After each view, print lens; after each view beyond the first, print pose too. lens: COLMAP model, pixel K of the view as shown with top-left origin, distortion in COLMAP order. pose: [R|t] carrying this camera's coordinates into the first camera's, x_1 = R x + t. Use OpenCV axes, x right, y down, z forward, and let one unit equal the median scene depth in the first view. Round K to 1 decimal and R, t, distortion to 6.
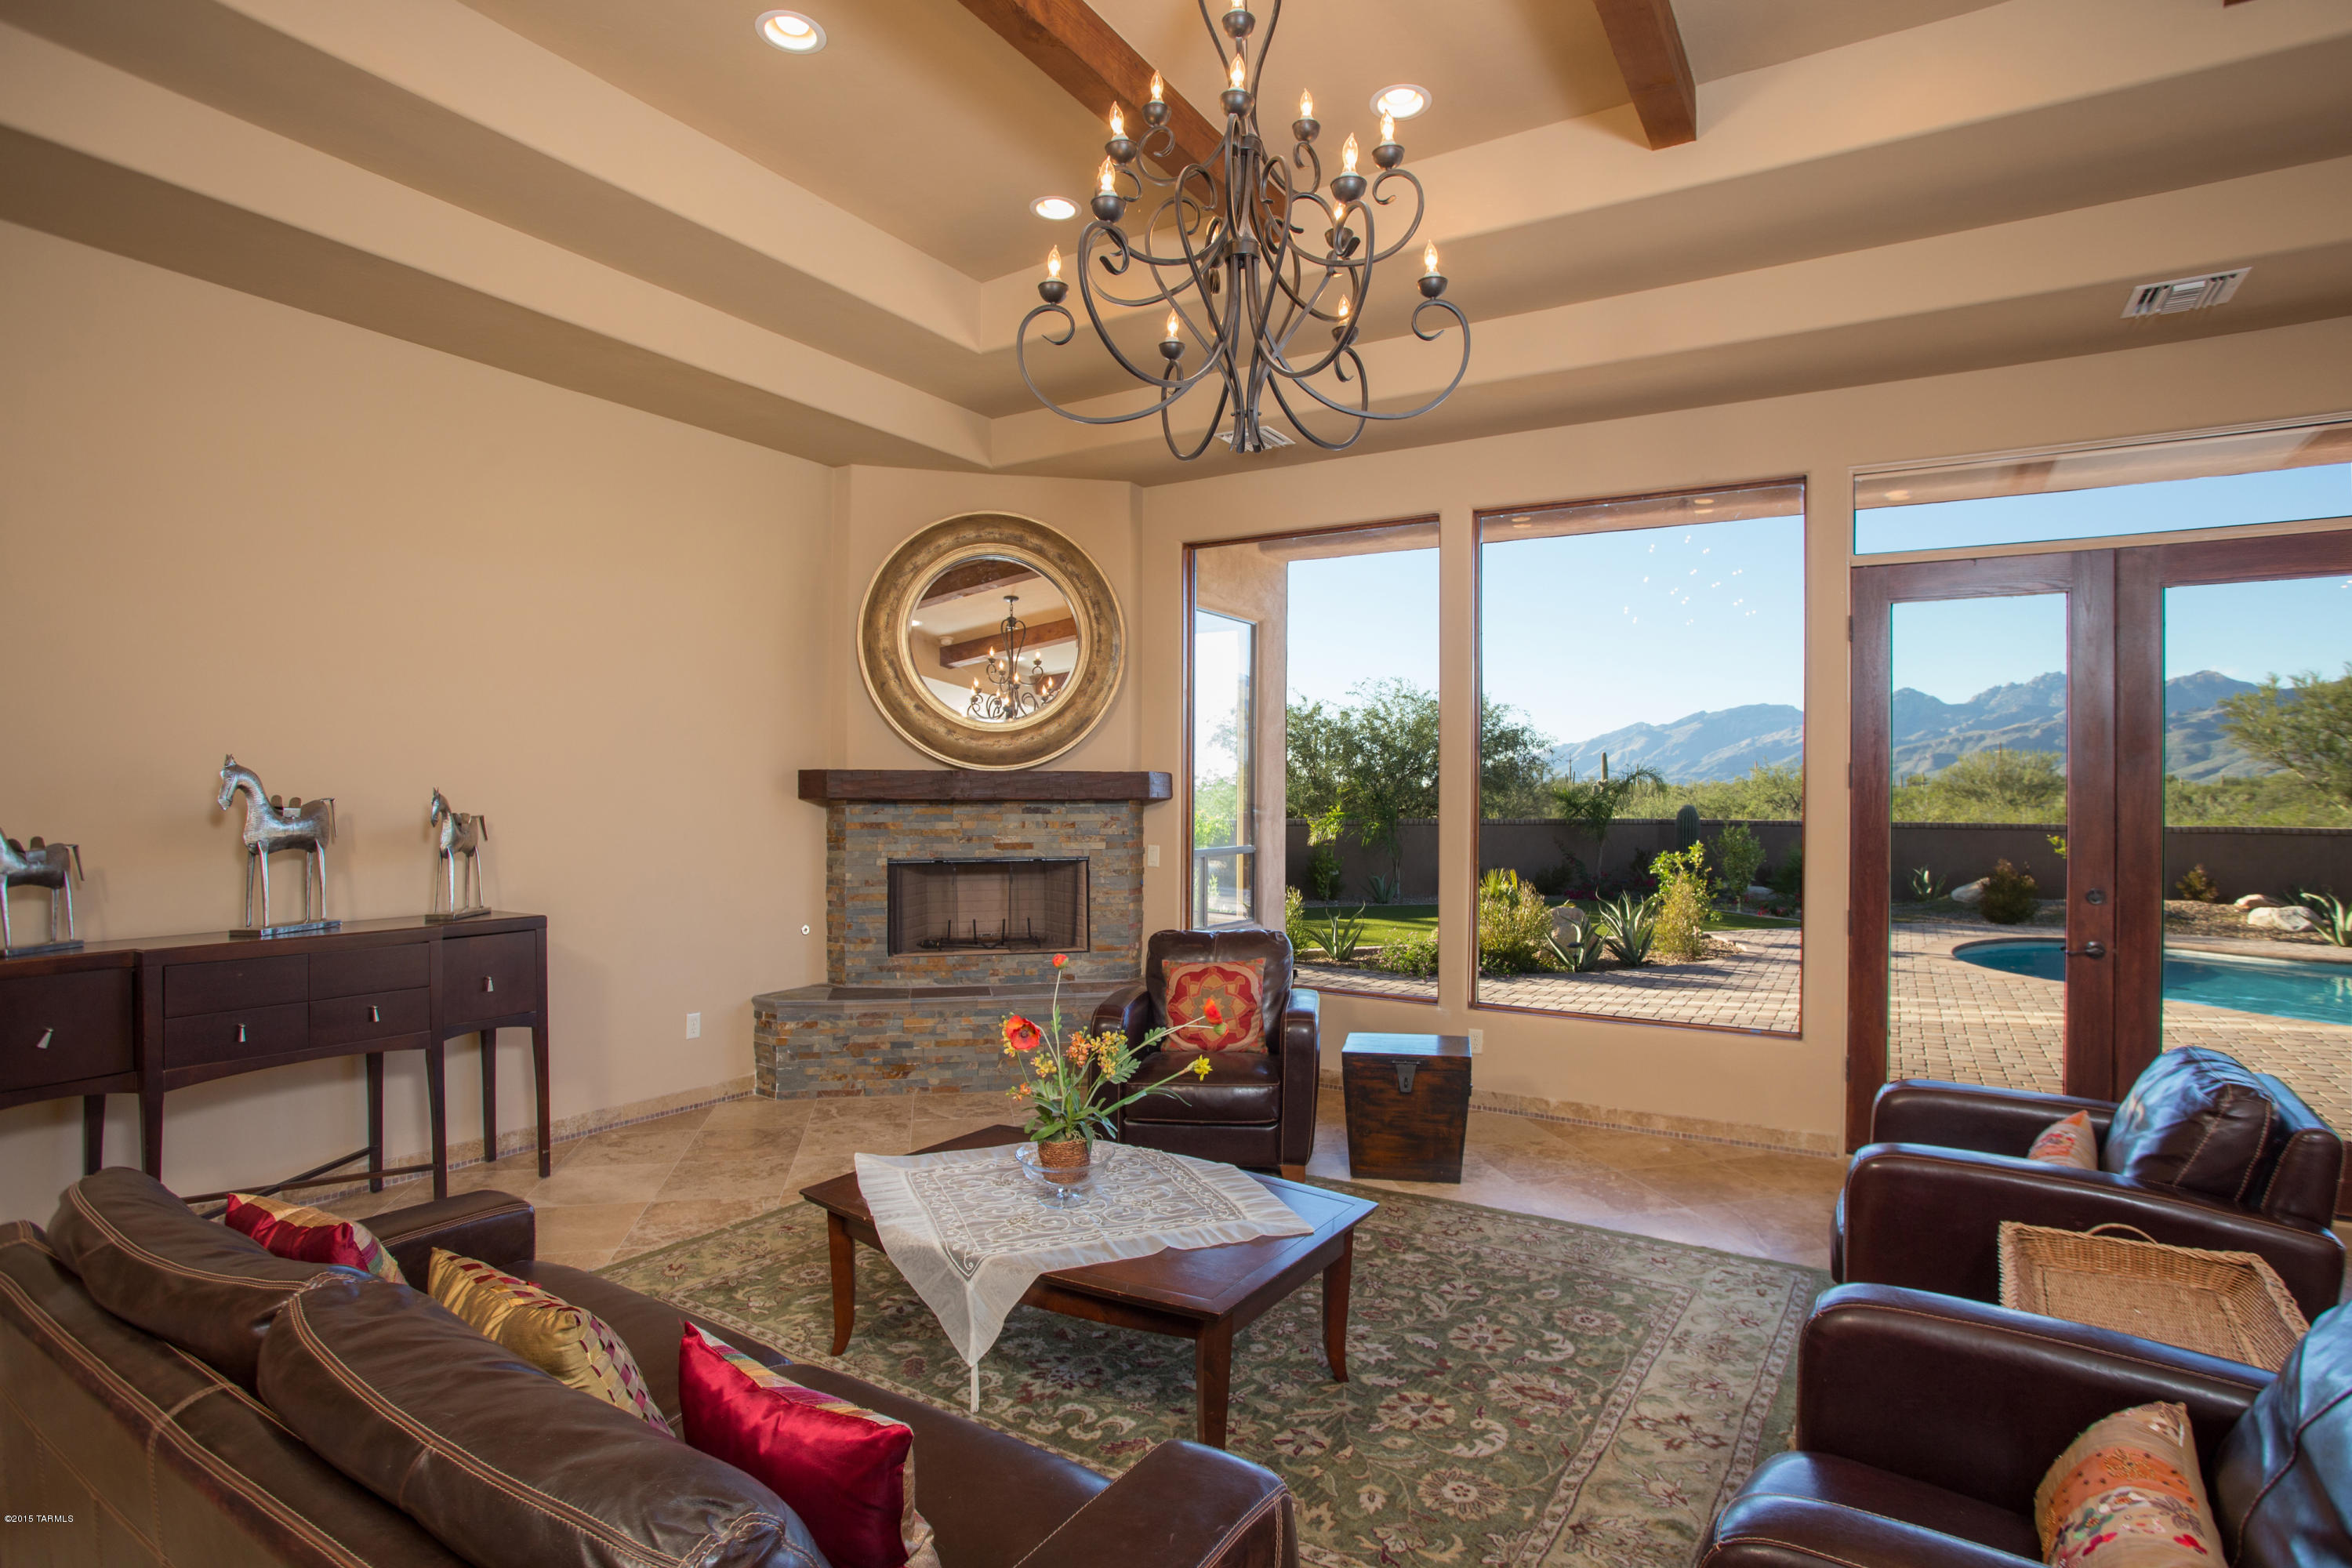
lens RADIAL K [[1178.8, 0, 1222.5], [0, 1178.8, 815.4], [0, 0, 1]] dist [-0.069454, 0.026326]
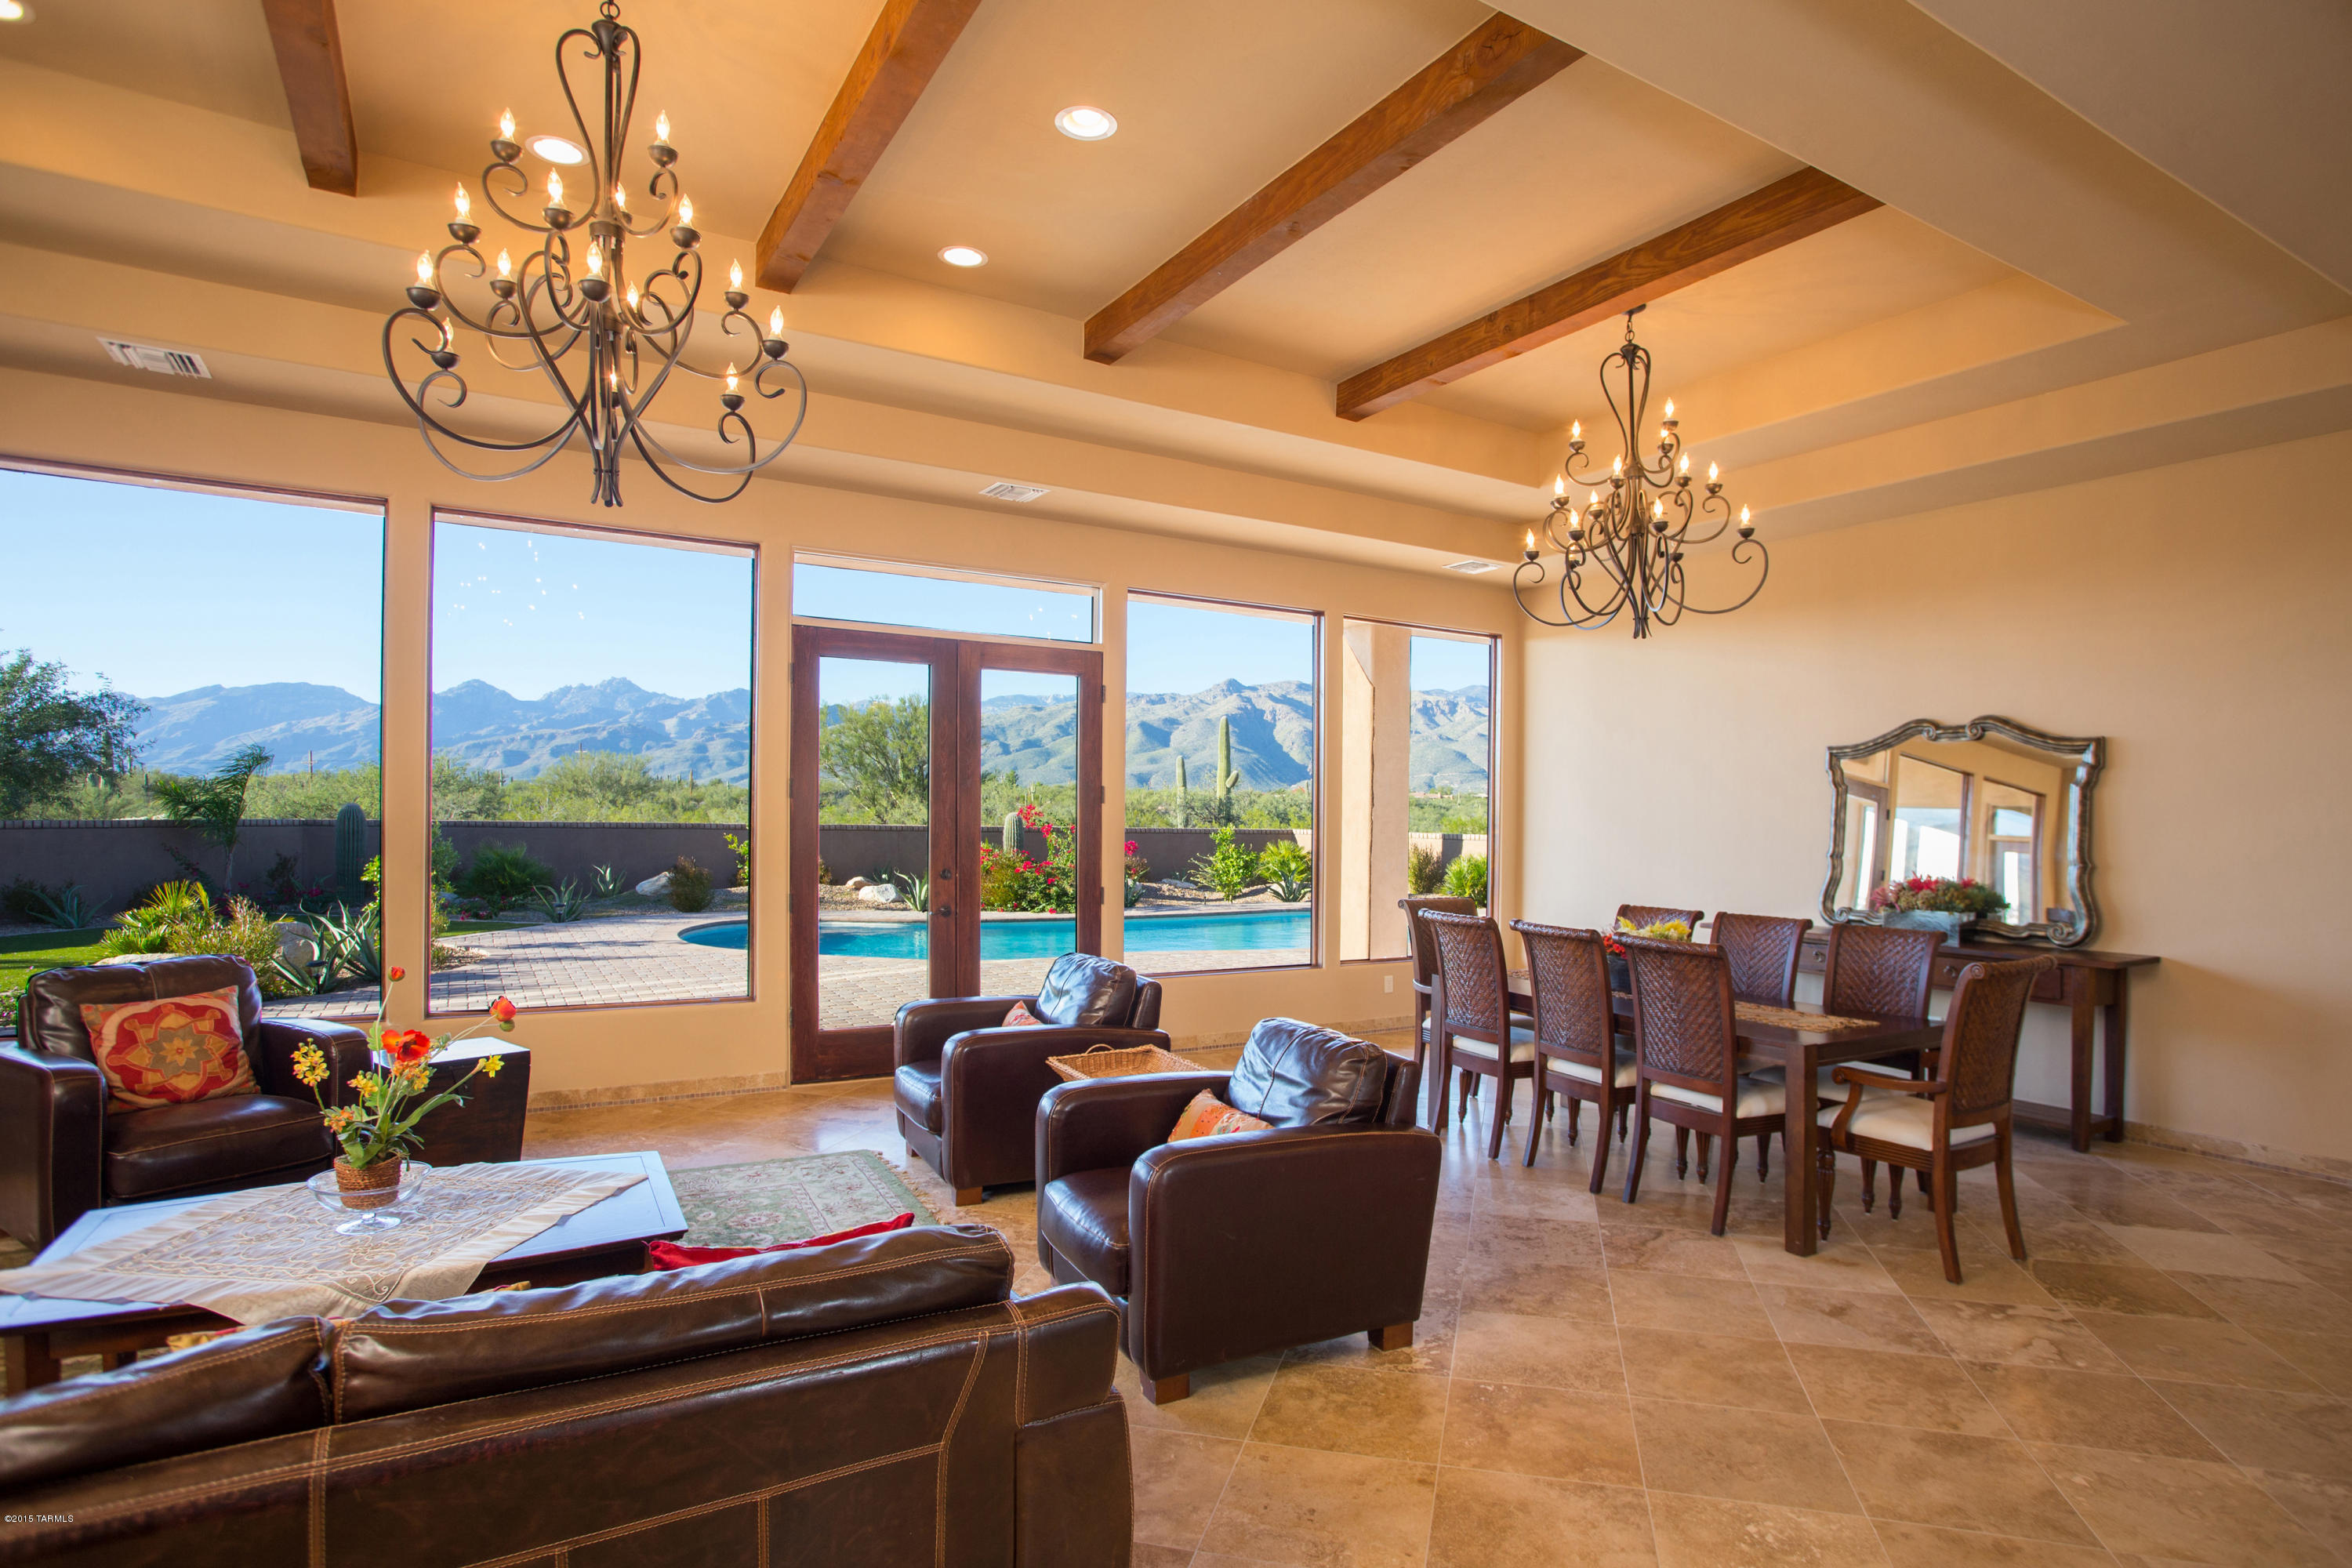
lens RADIAL K [[1230.9, 0, 1224.1], [0, 1230.9, 811.0], [0, 0, 1]] dist [-0.070392, 0.039365]
pose [[0.457653, 0.002978, 0.889126, -0.350492], [-0.000710, 0.999995, -0.002984, -0.003647], [-0.889131, 0.000735, 0.457653, -0.033300]]
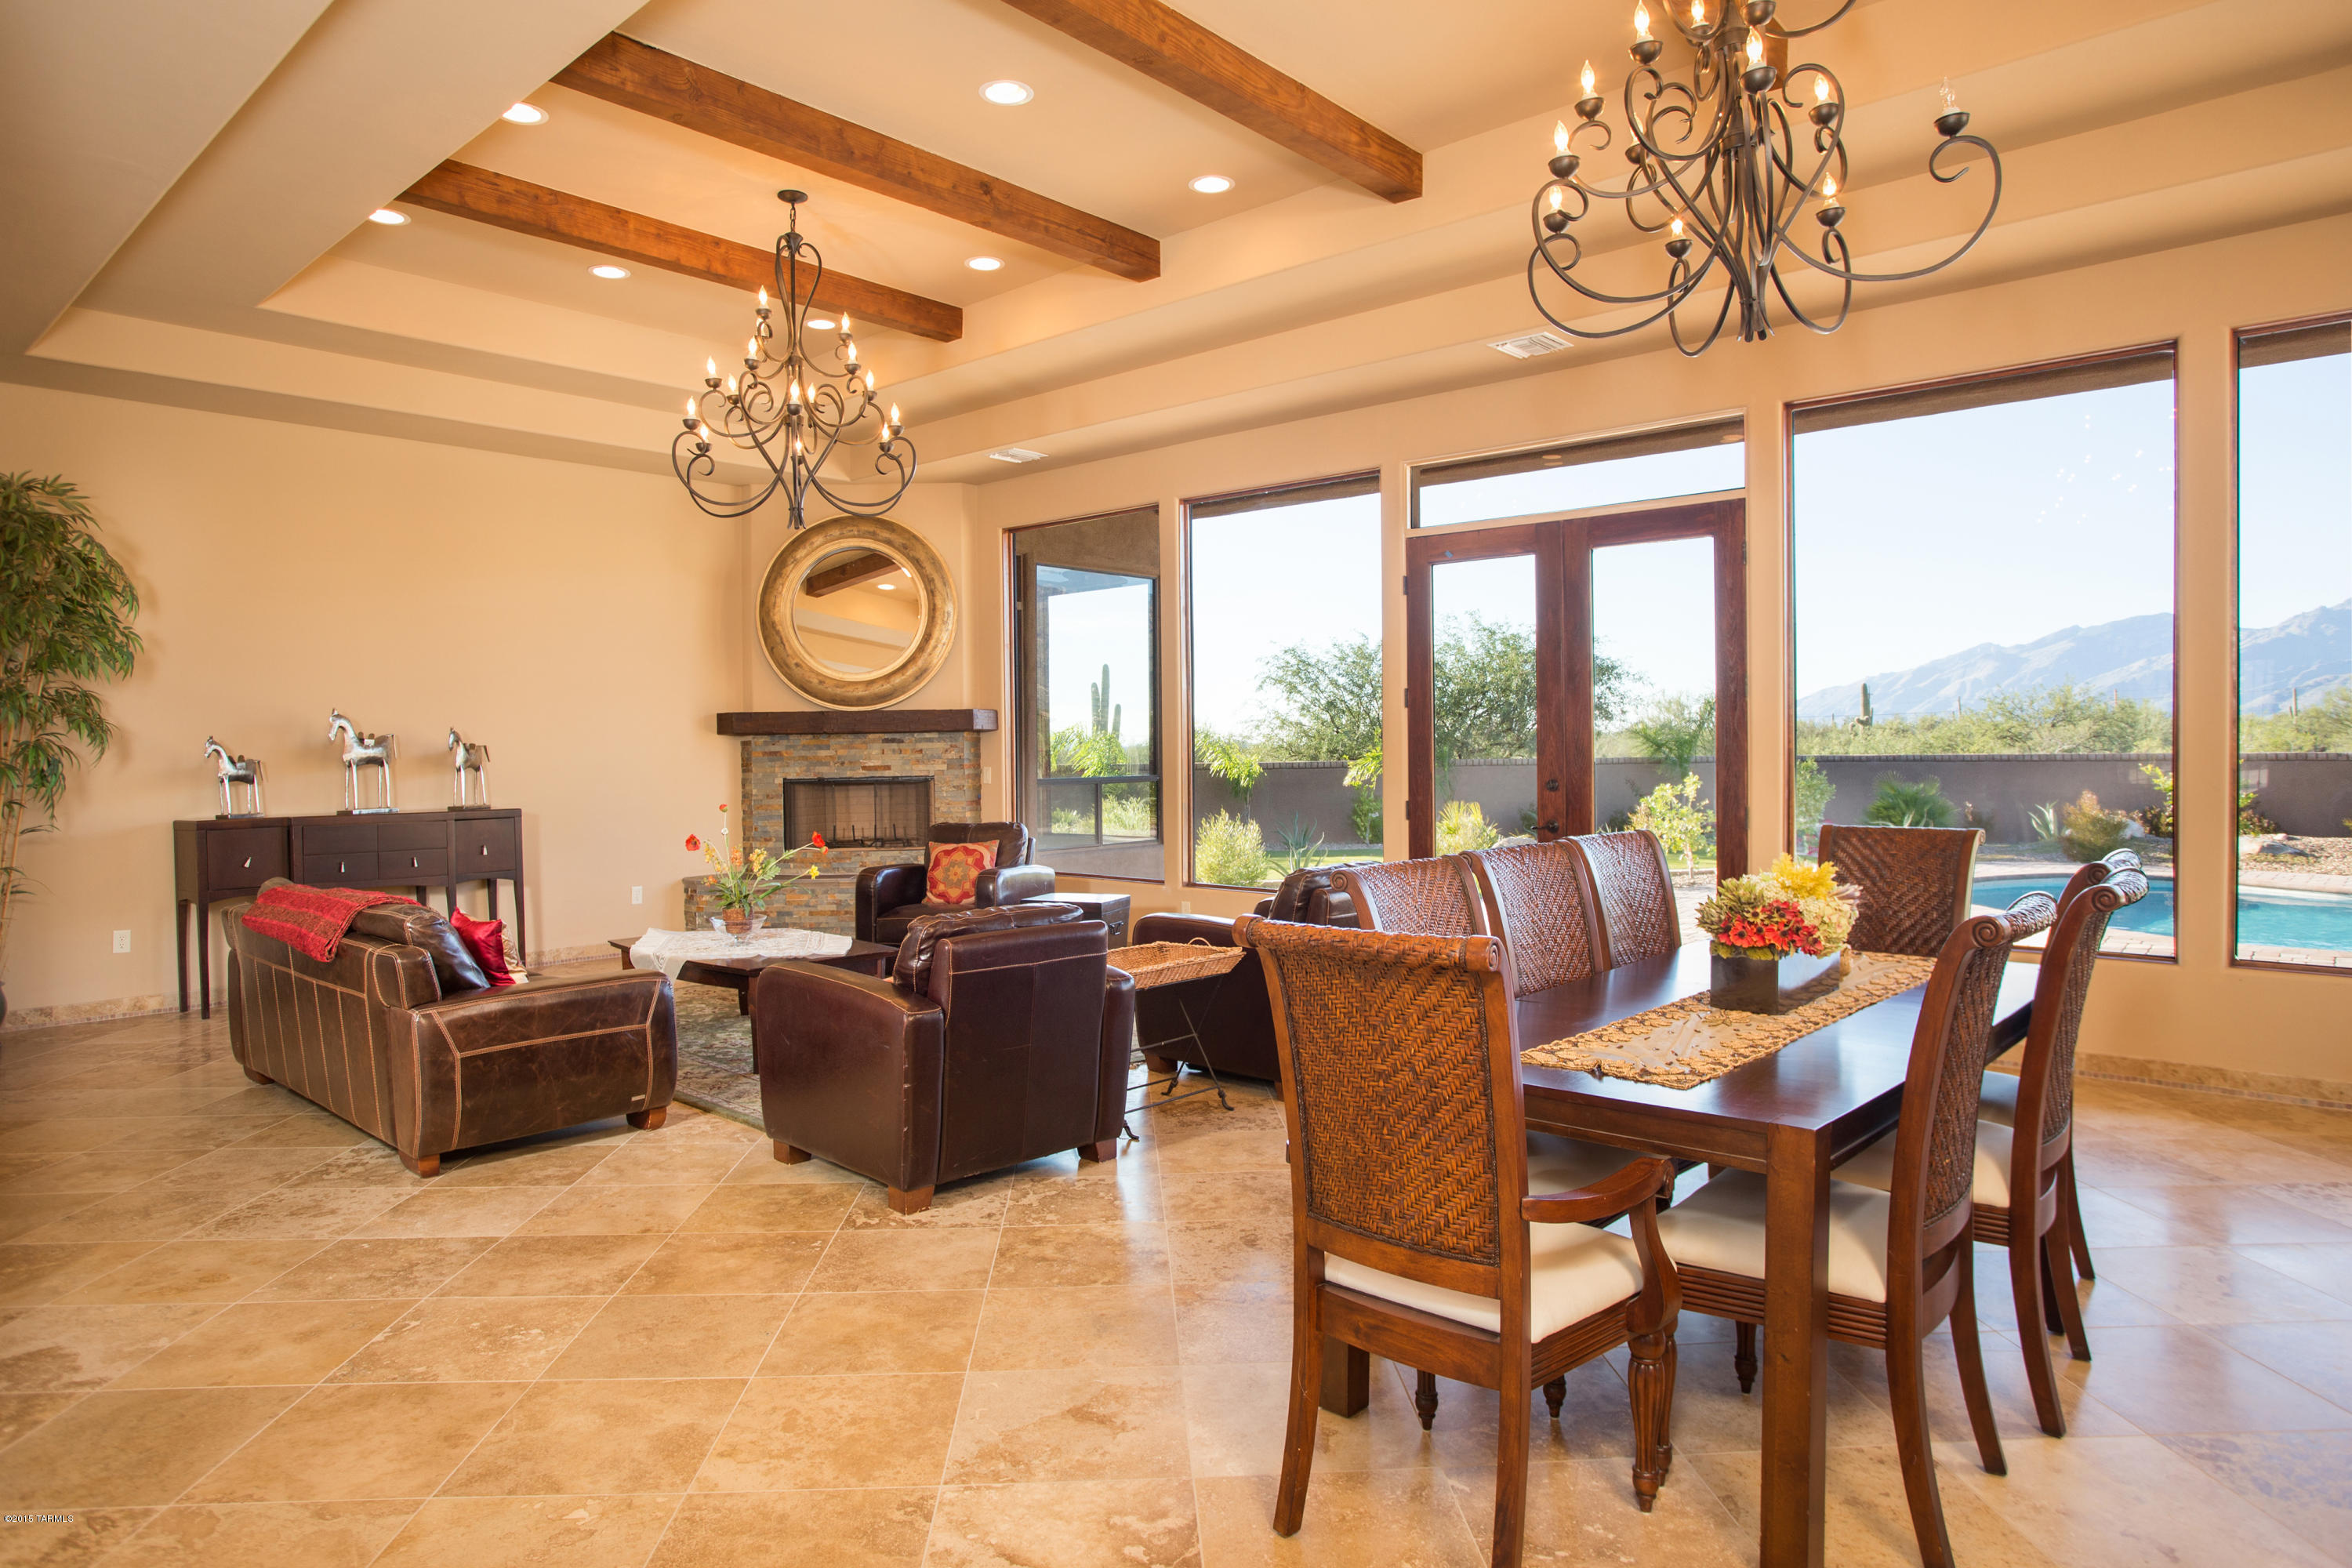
lens RADIAL K [[1385.6, 0, 1176.0], [0, 1385.6, 784.0], [0, 0, 1]] dist [-0.051693, 0.001454]
pose [[0.981226, -0.010331, -0.192585, 0.476550], [0.012045, 0.999898, 0.007731, 0.038290], [0.192486, -0.009906, 0.981250, -0.479073]]
